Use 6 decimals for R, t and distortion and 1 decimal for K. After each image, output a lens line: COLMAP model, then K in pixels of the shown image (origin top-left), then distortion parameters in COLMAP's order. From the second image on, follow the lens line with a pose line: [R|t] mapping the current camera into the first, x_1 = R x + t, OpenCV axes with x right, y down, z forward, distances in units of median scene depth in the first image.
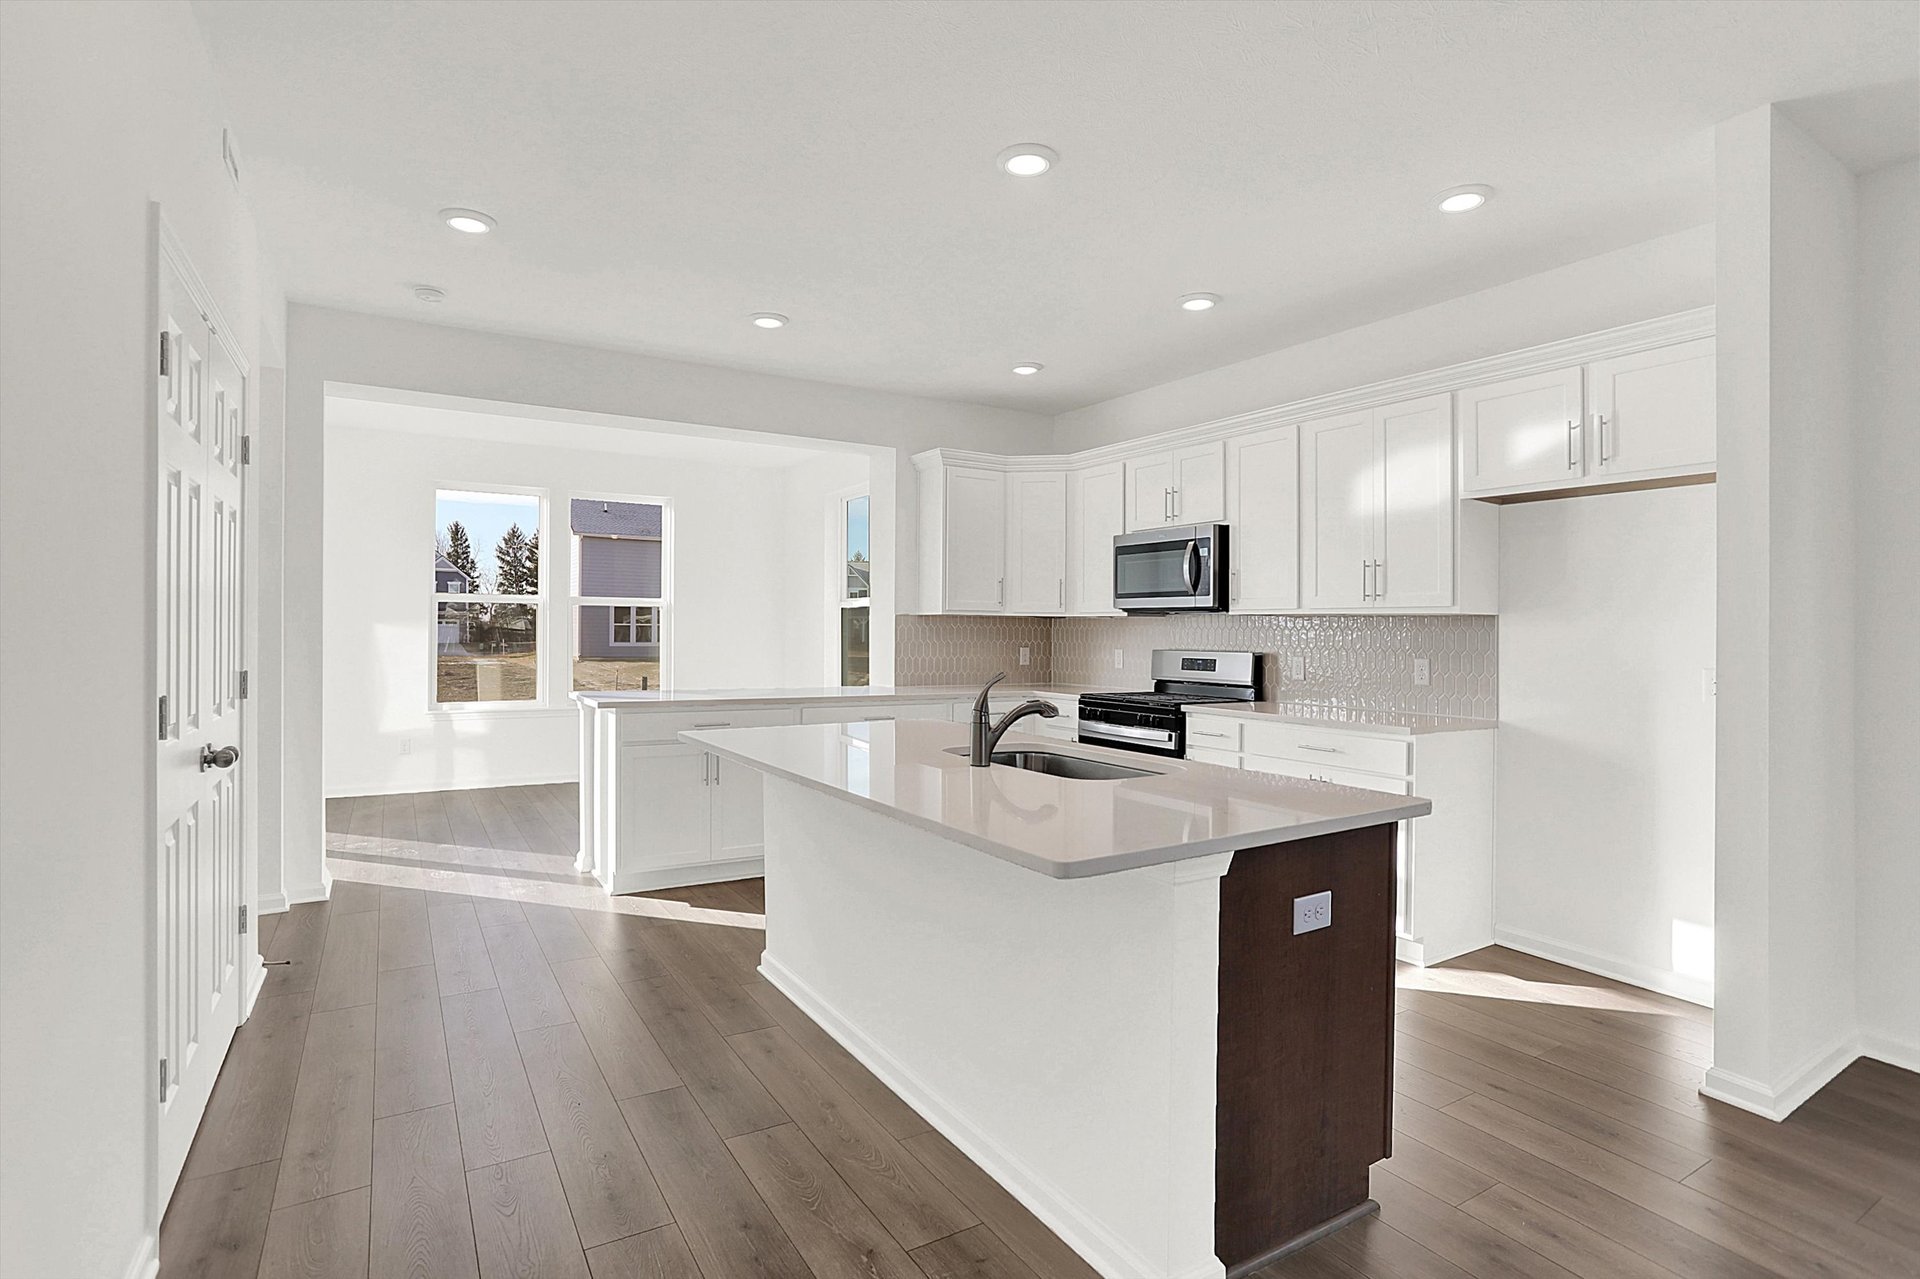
lens RADIAL K [[948.2, 0, 960.0], [0, 948.2, 639.5], [0, 0, 1]] dist [-0.060739, 0.029582]
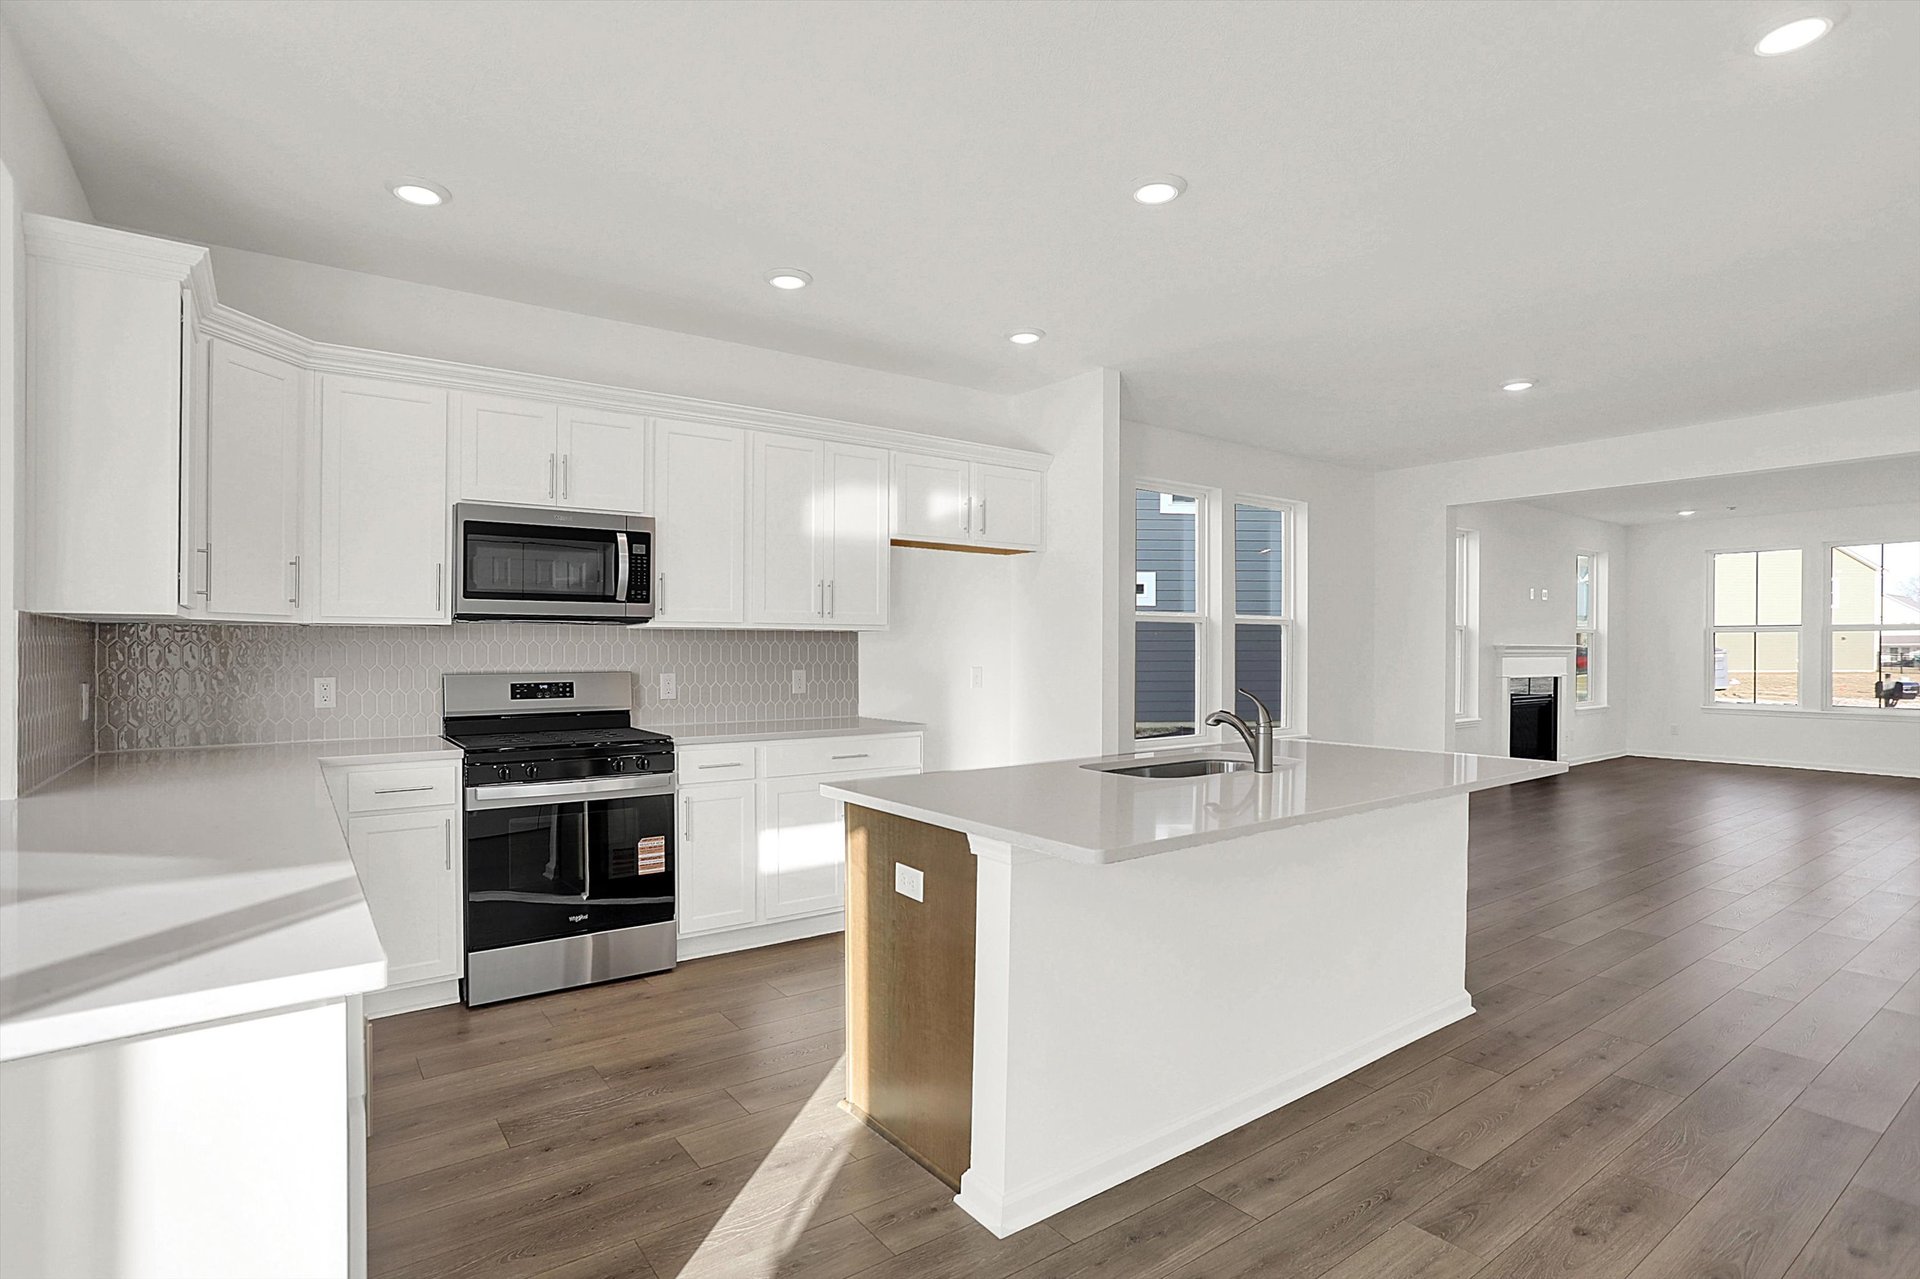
lens RADIAL K [[948.2, 0, 960.0], [0, 948.2, 639.5], [0, 0, 1]] dist [-0.060739, 0.029582]
pose [[-0.073526, 0.003442, 0.997287, -0.554119], [0.010339, 0.999943, -0.002689, -0.009592], [-0.997240, 0.010113, -0.073558, 0.752855]]
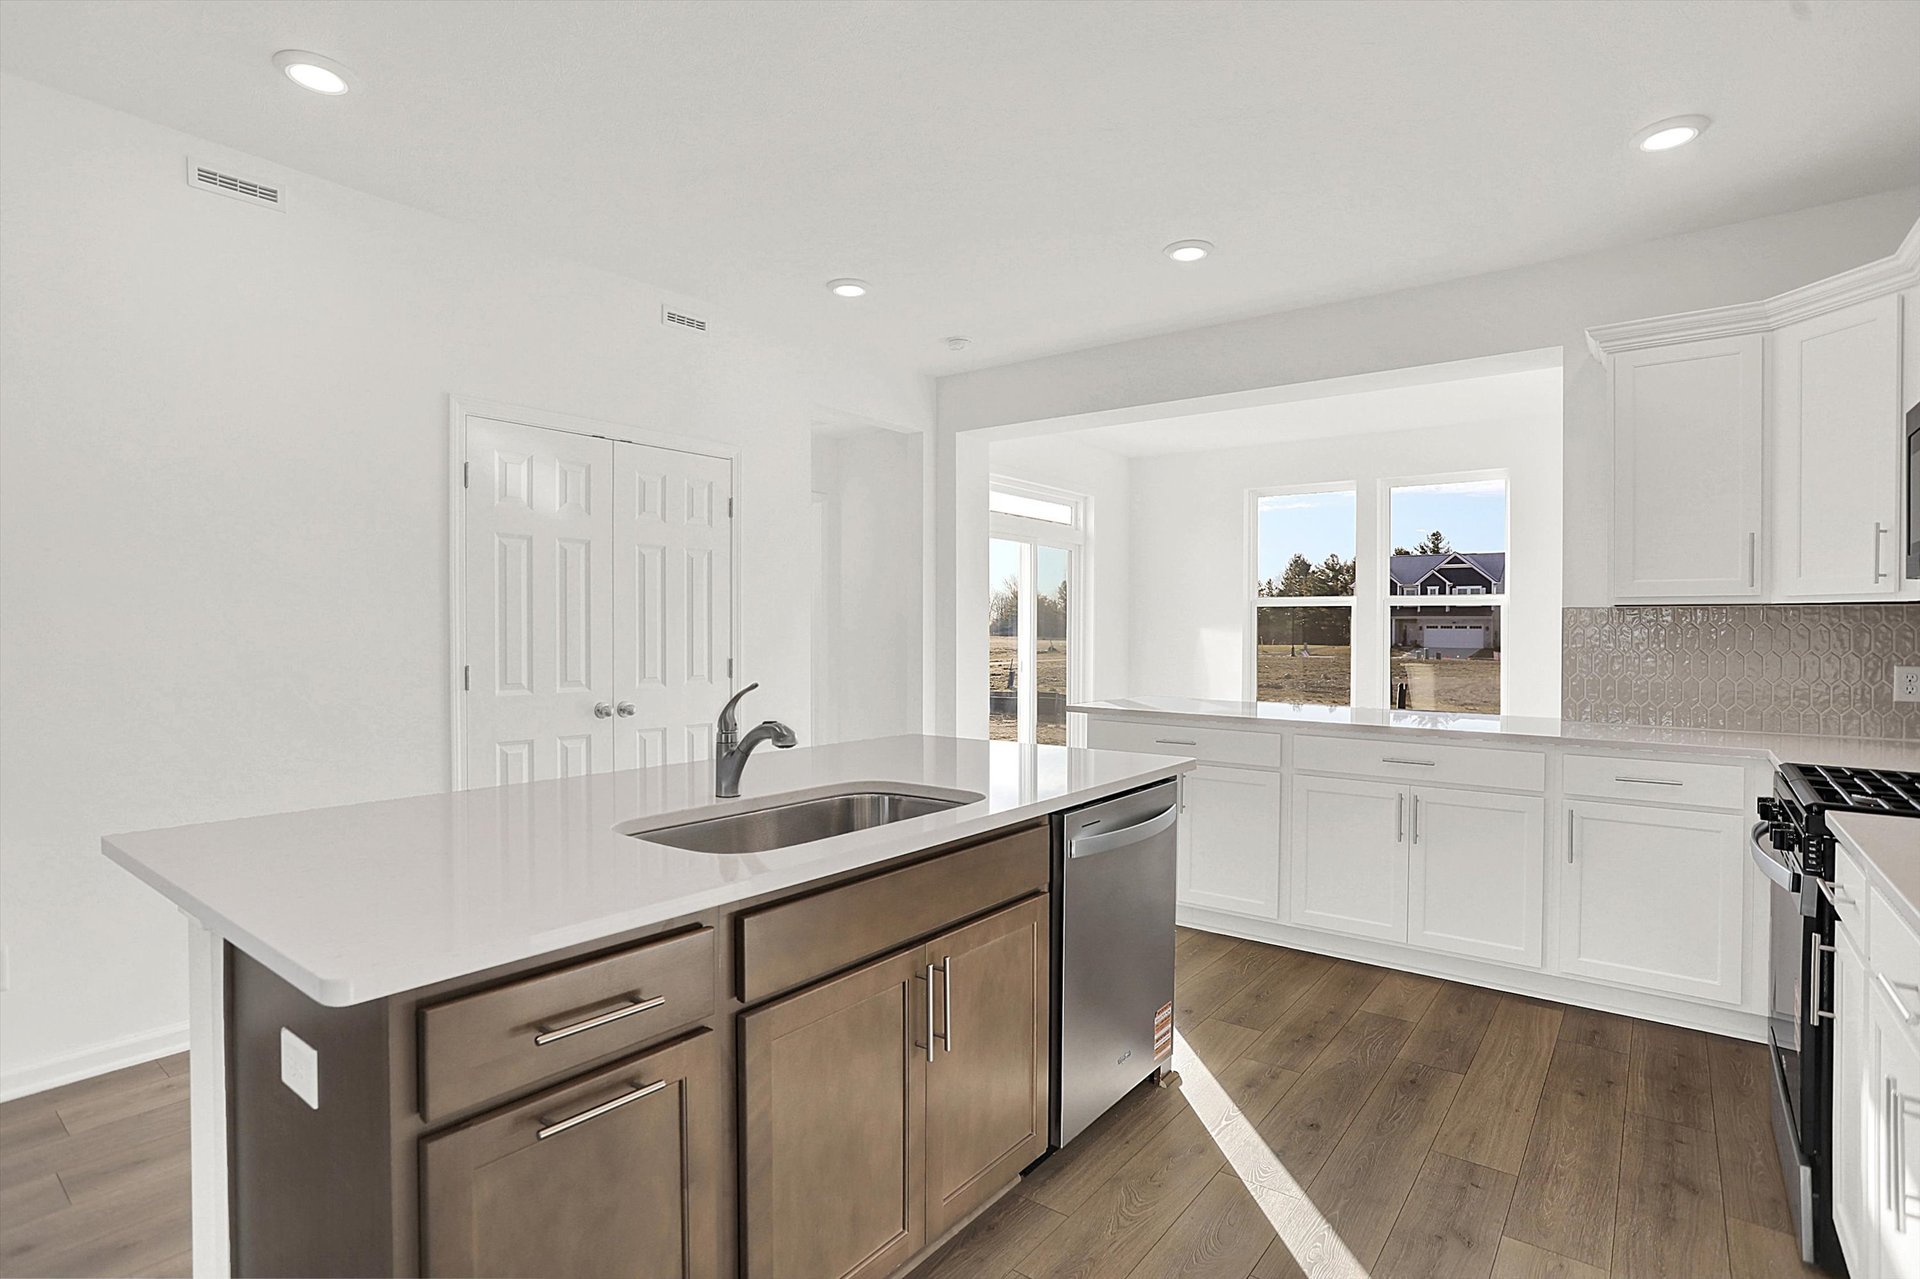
lens RADIAL K [[948.2, 0, 960.0], [0, 948.2, 639.5], [0, 0, 1]] dist [-0.060739, 0.029582]
pose [[0.346356, 0.005508, -0.938087, 0.439980], [-0.012659, 0.999919, 0.001197, -0.000488], [0.938018, 0.011460, 0.346398, 0.475186]]
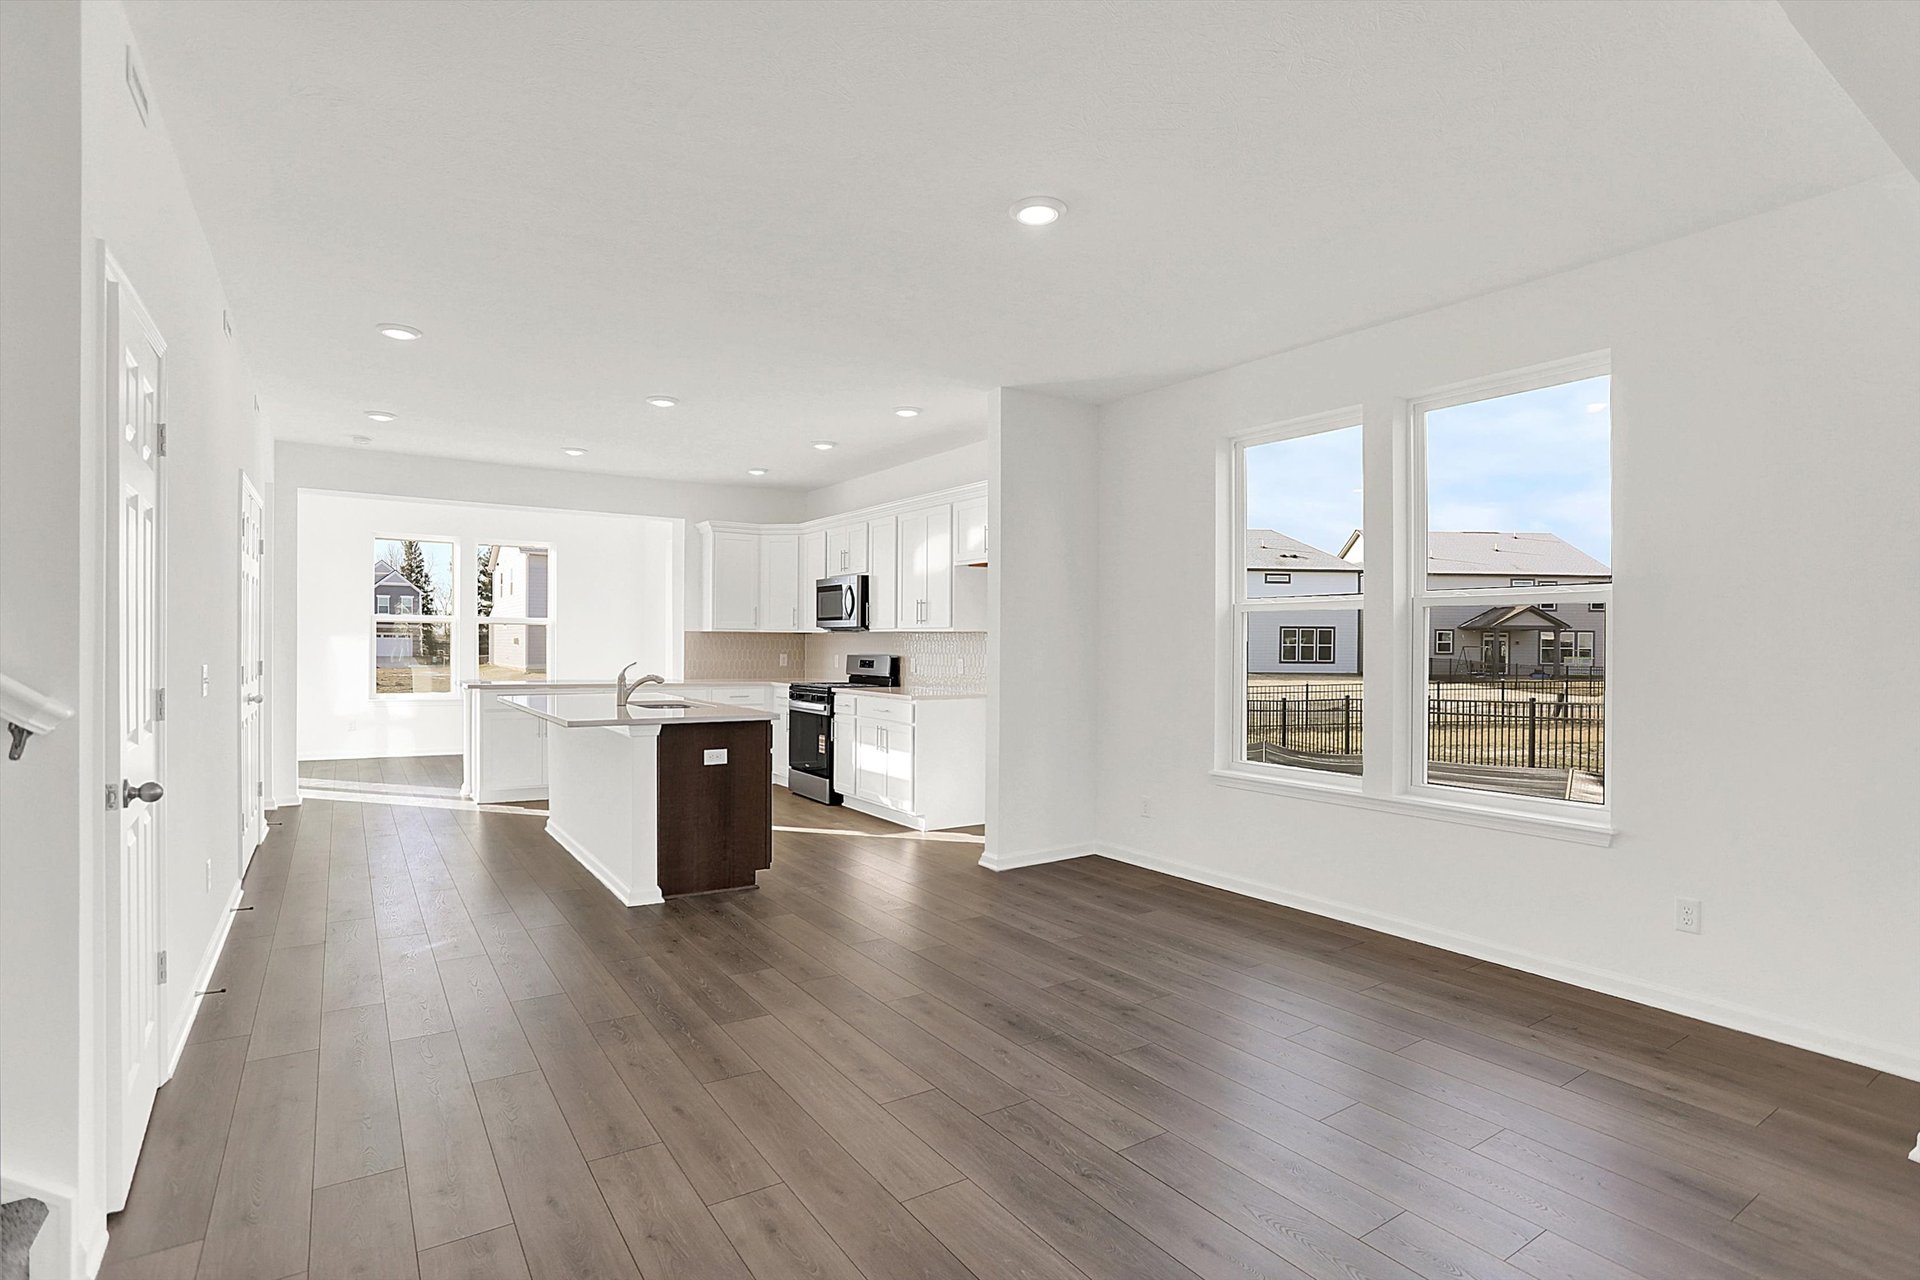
lens RADIAL K [[948.2, 0, 960.0], [0, 948.2, 640.0], [0, 0, 1]] dist [-0.060739, 0.029582]
pose [[0.999301, -0.004685, 0.037087, 0.360974], [0.005107, 0.999923, -0.011305, 0.006611], [-0.037031, 0.011487, 0.999248, -0.579046]]
